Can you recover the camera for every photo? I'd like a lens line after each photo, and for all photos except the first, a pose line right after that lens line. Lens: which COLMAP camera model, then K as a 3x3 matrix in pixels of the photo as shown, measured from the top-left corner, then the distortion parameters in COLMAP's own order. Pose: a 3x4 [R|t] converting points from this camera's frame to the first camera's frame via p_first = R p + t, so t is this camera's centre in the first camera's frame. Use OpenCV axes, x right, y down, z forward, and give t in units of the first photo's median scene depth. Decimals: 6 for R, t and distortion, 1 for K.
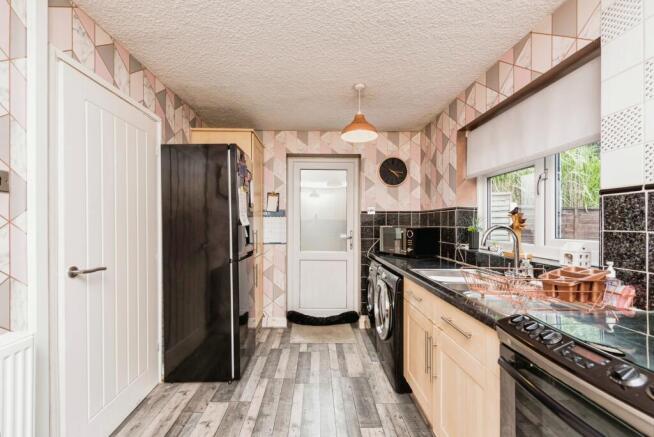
lens RADIAL K [[269.5, 0, 319.8], [0, 269.5, 231.2], [0, 0, 1]] dist [0.000112, -0.000974]
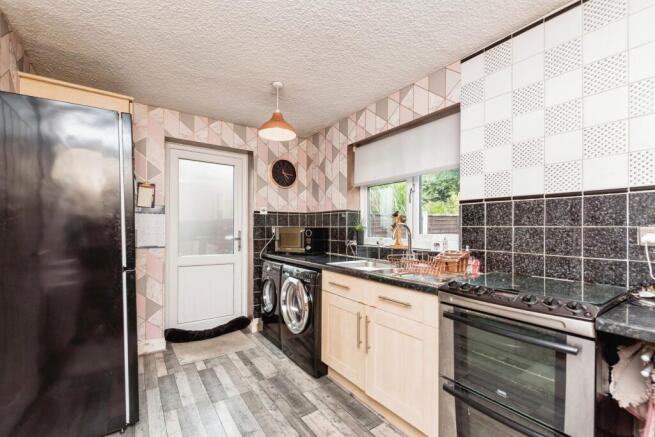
lens RADIAL K [[277.6, 0, 326.4], [0, 277.6, 236.2], [0, 0, 1]] dist [0.001786, -0.000216]
pose [[0.834432, -0.013836, 0.550937, -0.227780], [0.010944, 0.999904, 0.008535, 0.014652], [-0.551002, -0.001093, 0.834503, 0.034646]]
